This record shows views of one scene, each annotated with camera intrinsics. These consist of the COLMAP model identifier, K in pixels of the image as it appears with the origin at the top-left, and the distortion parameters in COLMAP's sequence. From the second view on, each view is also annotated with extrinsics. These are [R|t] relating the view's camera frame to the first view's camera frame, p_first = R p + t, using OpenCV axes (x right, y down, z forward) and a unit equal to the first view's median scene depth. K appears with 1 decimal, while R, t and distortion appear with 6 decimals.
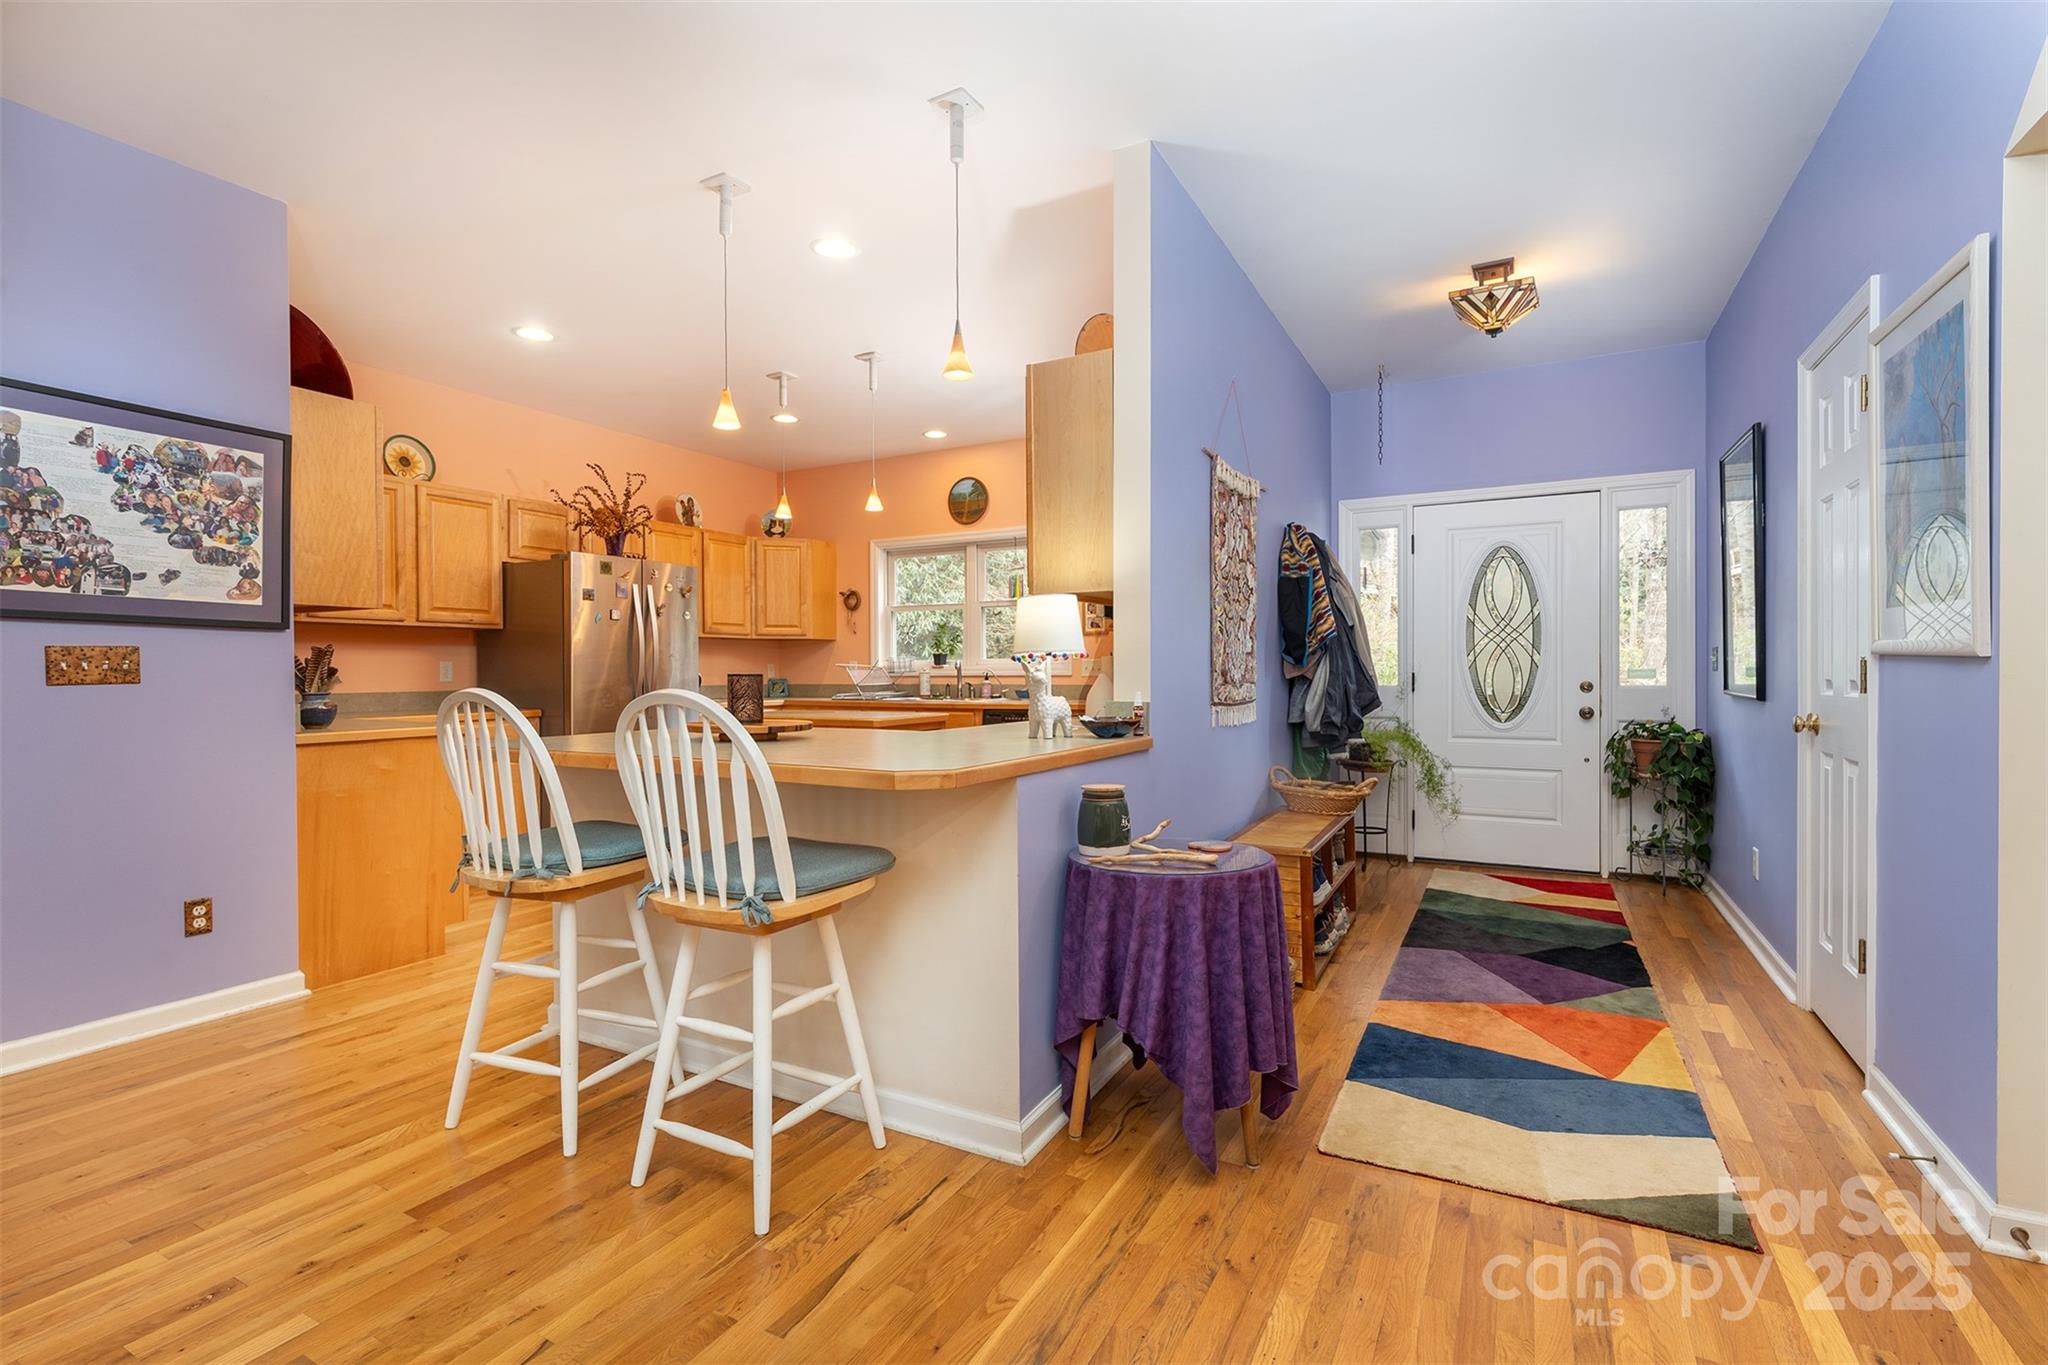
lens RADIAL K [[918.3, 0, 1007.3], [0, 918.3, 692.9], [0, 0, 1]] dist [-0.009004, 0.000311]
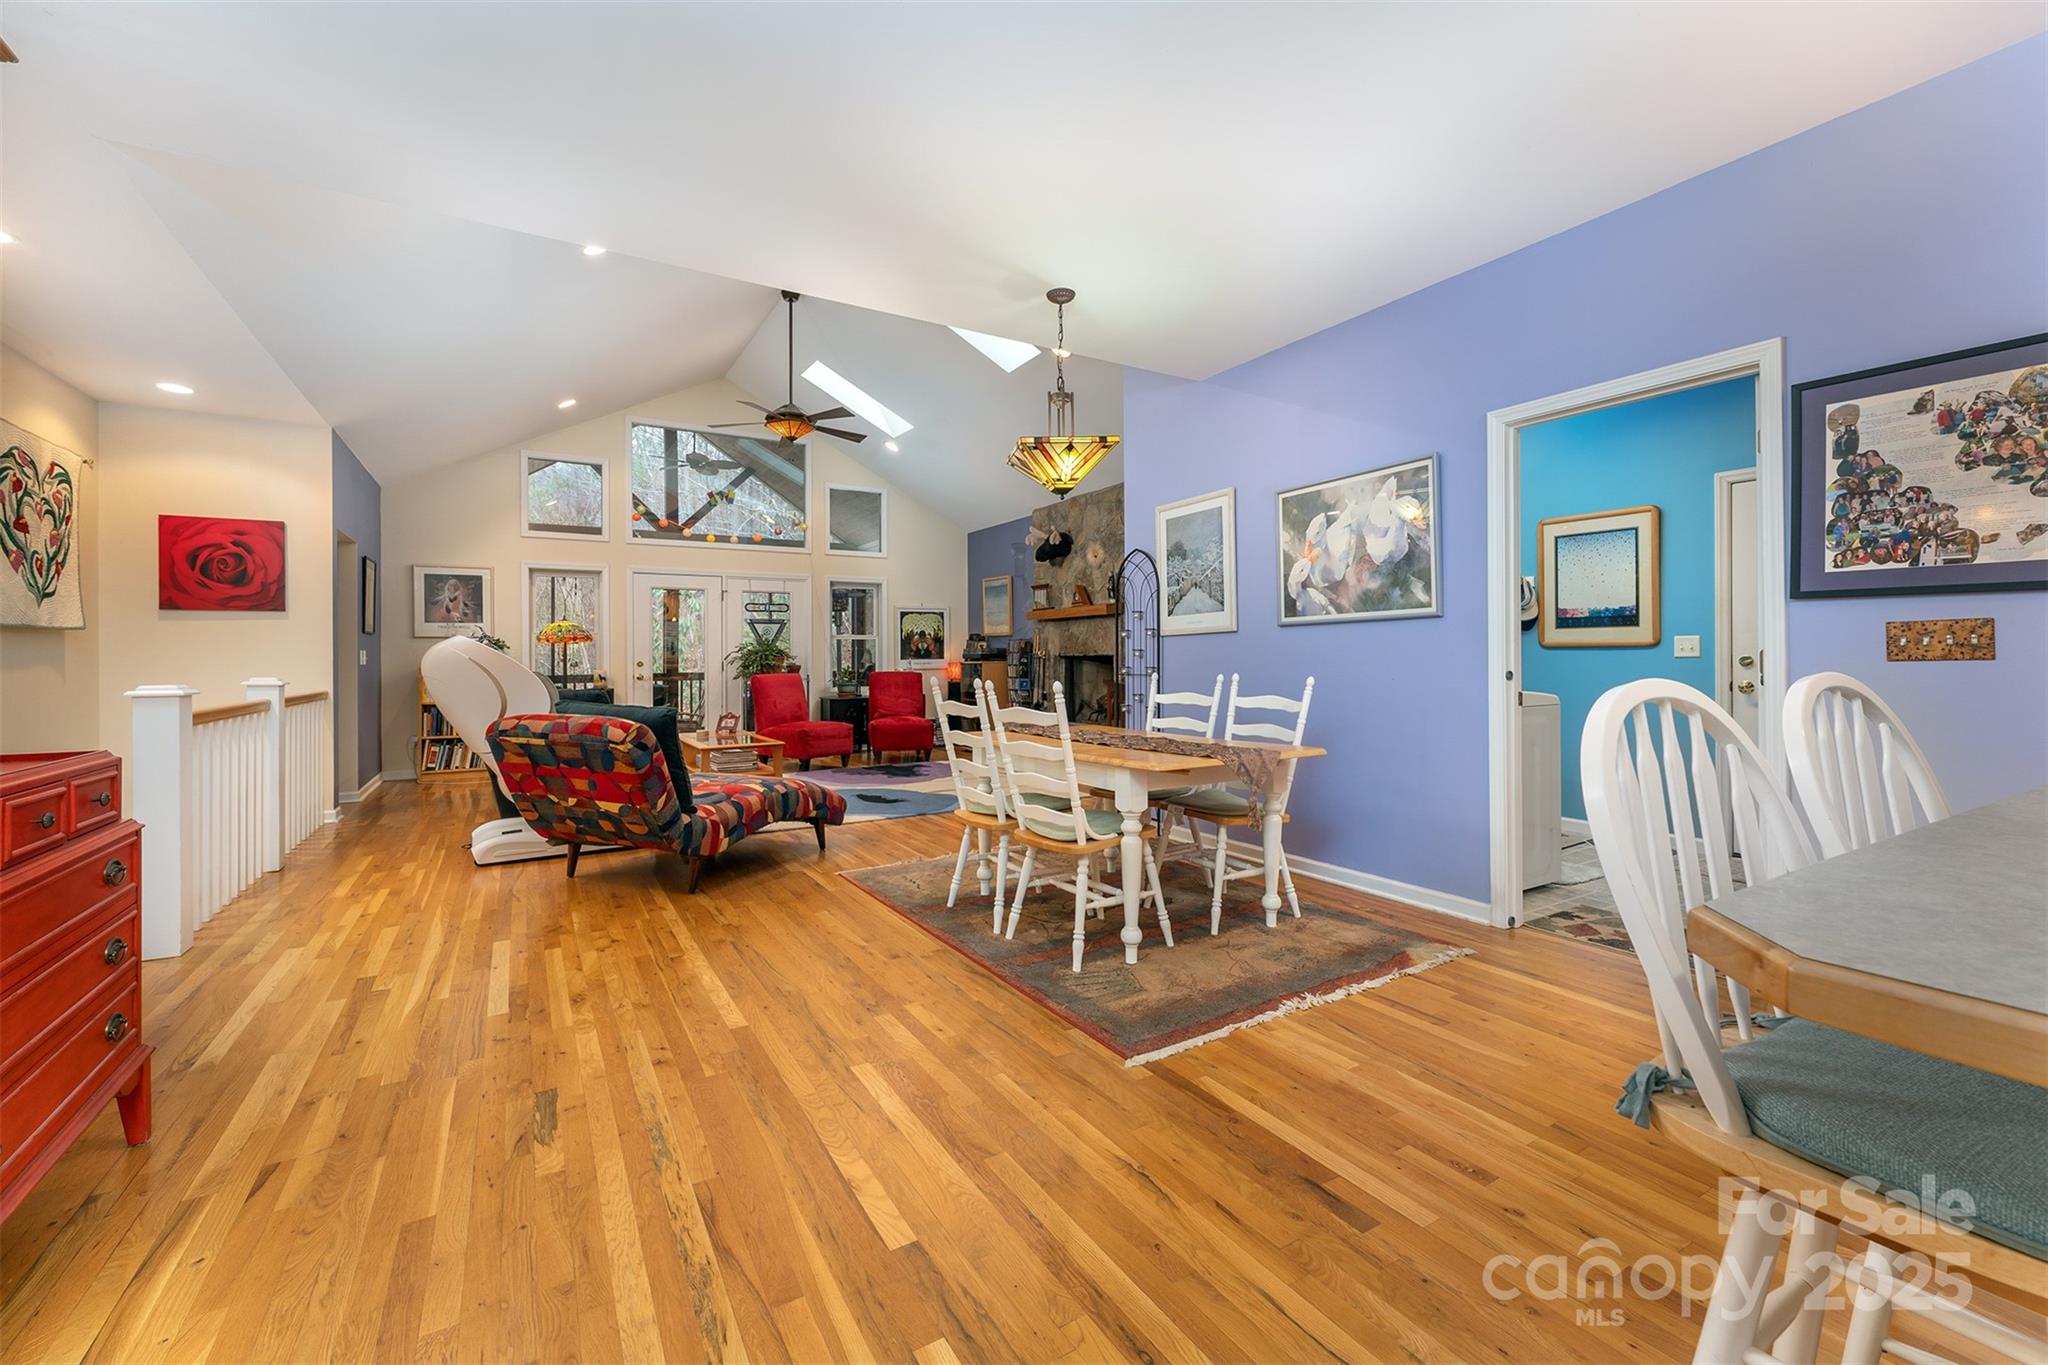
lens RADIAL K [[841.7, 0, 1049.0], [0, 841.7, 661.0], [0, 0, 1]] dist [0.002357, 0.001132]
pose [[-0.486783, 0.008987, -0.873476, 0.131864], [-0.013723, 0.999745, 0.017935, -0.007319], [0.873415, 0.020717, -0.486536, 0.382800]]
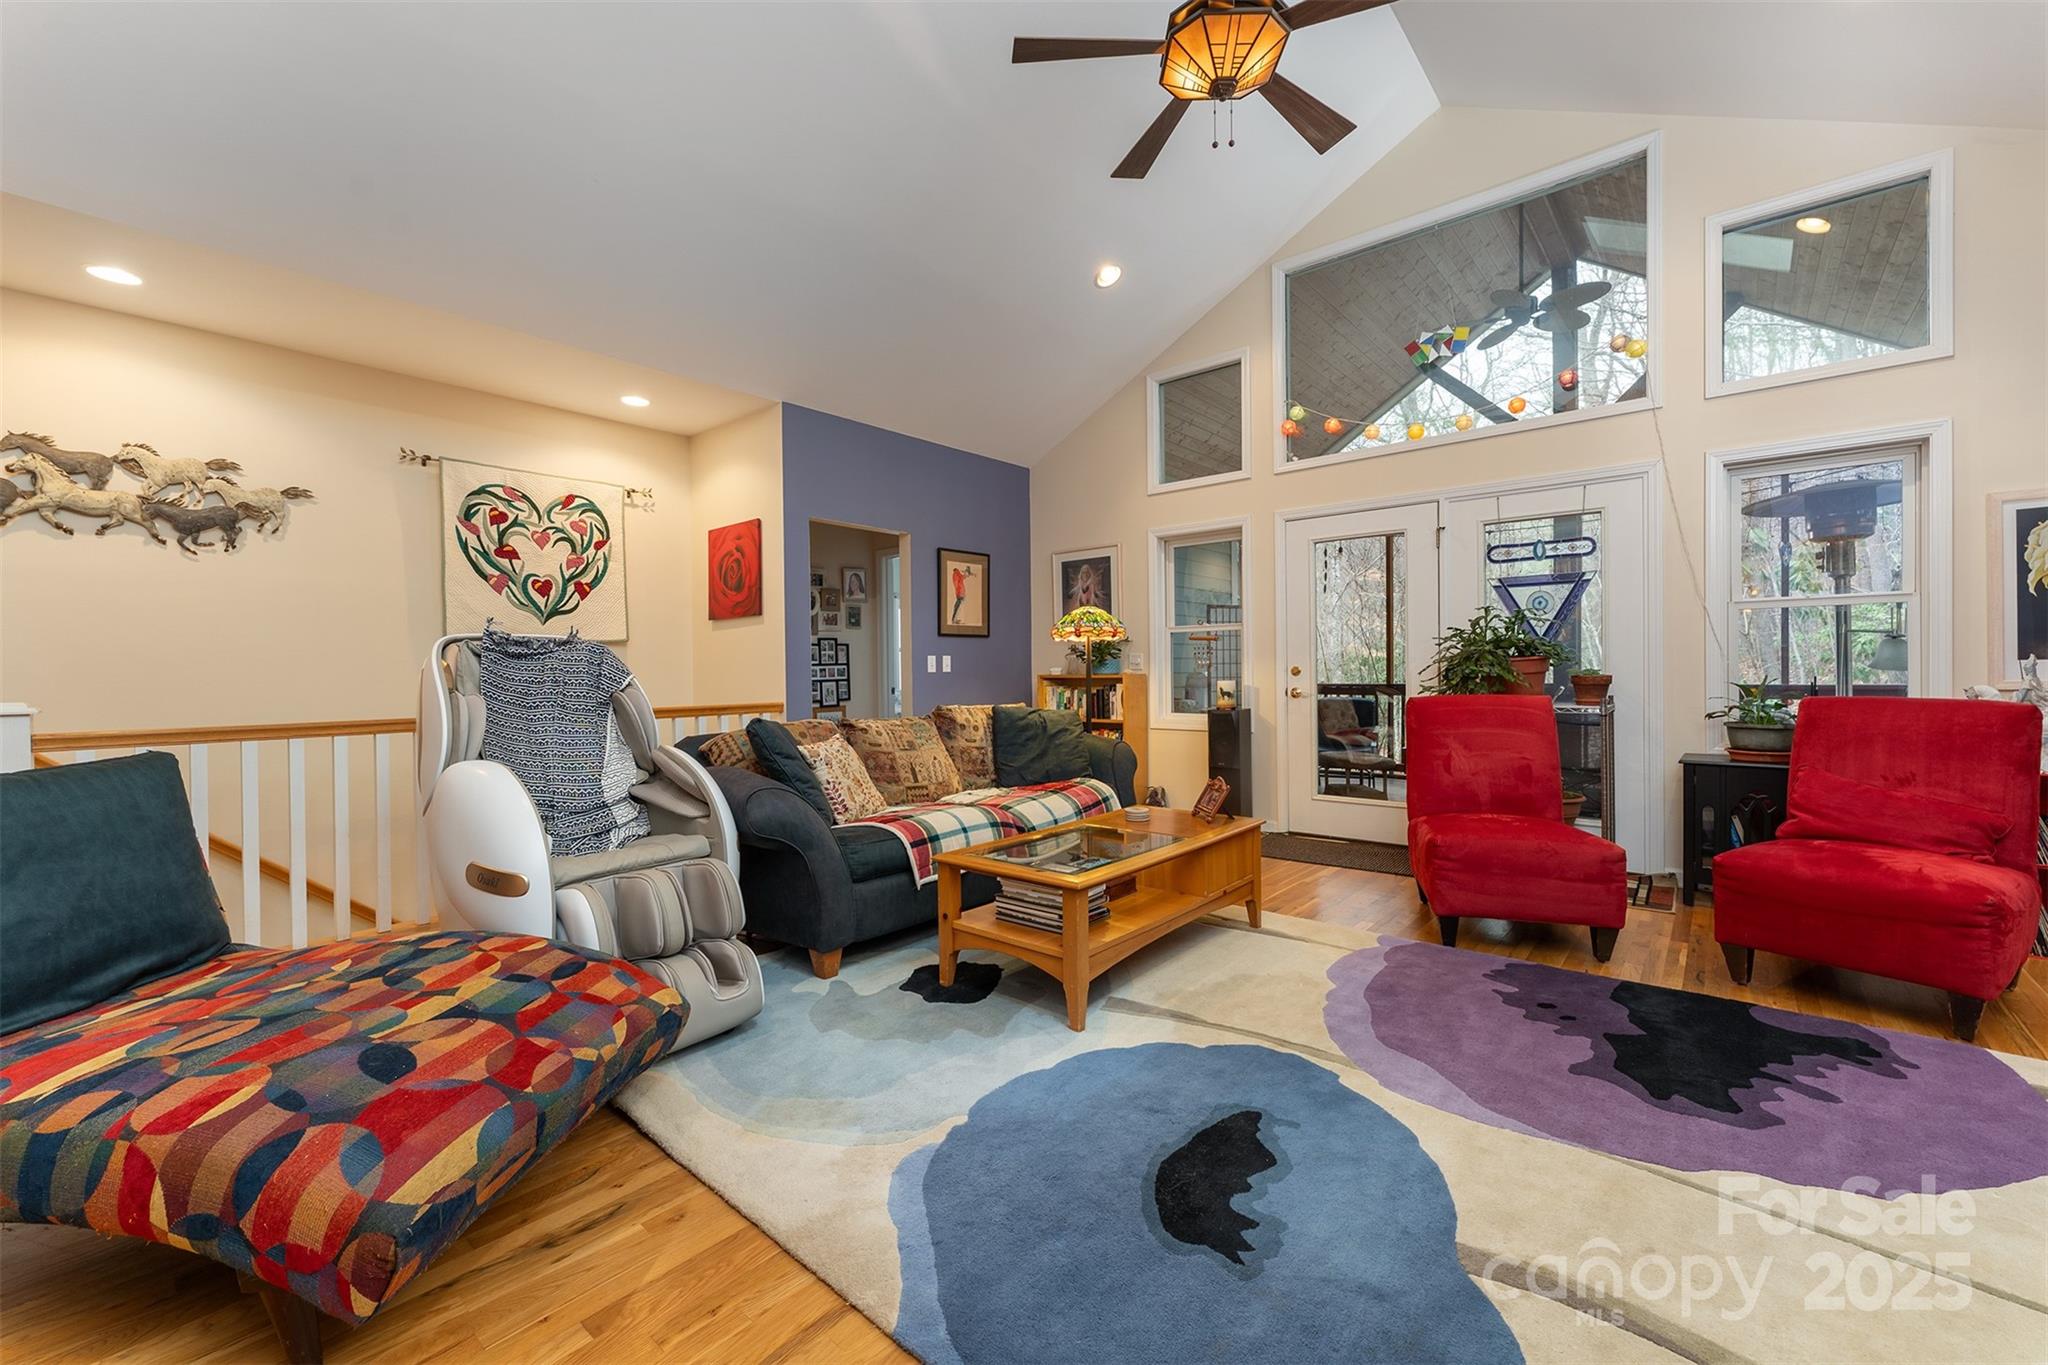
lens RADIAL K [[841.7, 0, 1010.0], [0, 841.7, 672.5], [0, 0, 1]] dist [0.002357, 0.001132]
pose [[-0.974363, 0.013693, 0.224566, -1.010614], [0.020025, 0.999463, 0.025946, 0.010780], [-0.224090, 0.029778, -0.974114, -0.187326]]
